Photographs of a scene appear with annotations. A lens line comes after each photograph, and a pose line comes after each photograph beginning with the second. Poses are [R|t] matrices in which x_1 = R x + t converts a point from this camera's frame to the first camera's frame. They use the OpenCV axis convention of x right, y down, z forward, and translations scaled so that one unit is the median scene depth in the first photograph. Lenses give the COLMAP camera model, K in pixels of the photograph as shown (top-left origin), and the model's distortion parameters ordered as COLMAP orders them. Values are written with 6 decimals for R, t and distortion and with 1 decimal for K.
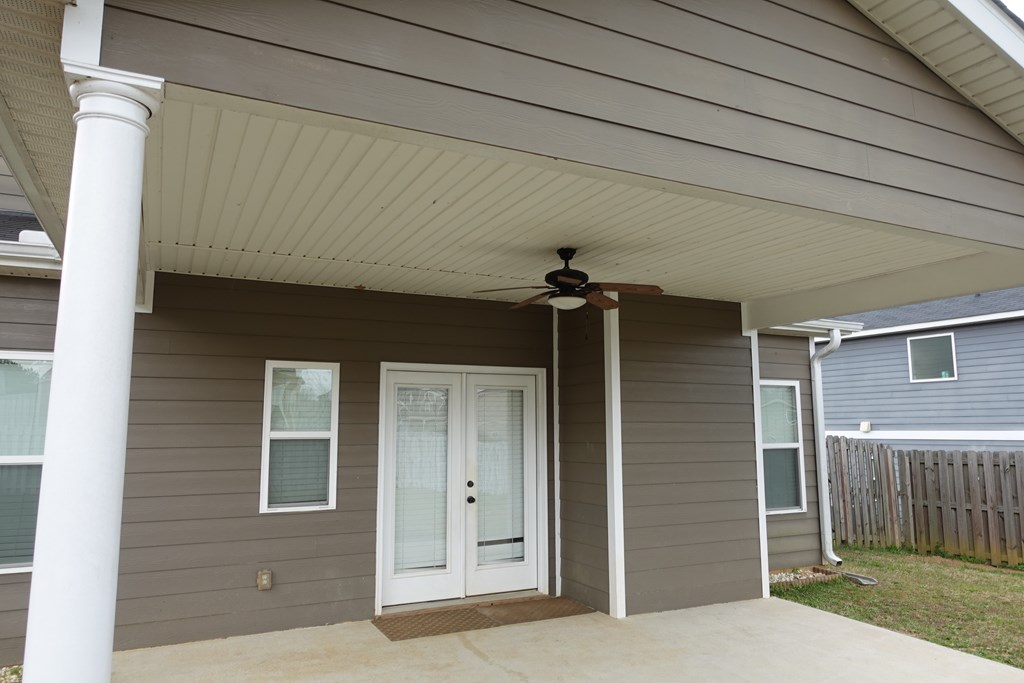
lens RADIAL K [[714.4, 0, 512.5], [0, 714.4, 338.5], [0, 0, 1]] dist [-0.001476, -0.000073]
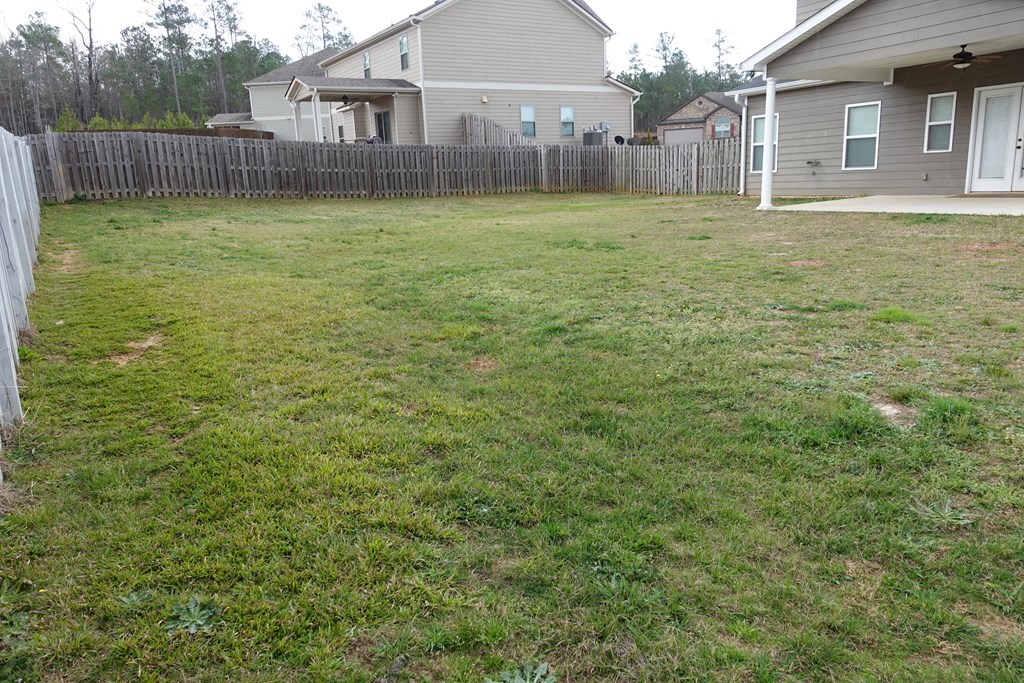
lens RADIAL K [[714.4, 0, 512.2], [0, 714.4, 341.1], [0, 0, 1]] dist [-0.001476, -0.000073]
pose [[0.058563, 0.224900, -0.972620, 2.327410], [0.173428, 0.957185, 0.231774, 0.022414], [0.983104, -0.182253, 0.017052, -0.727928]]
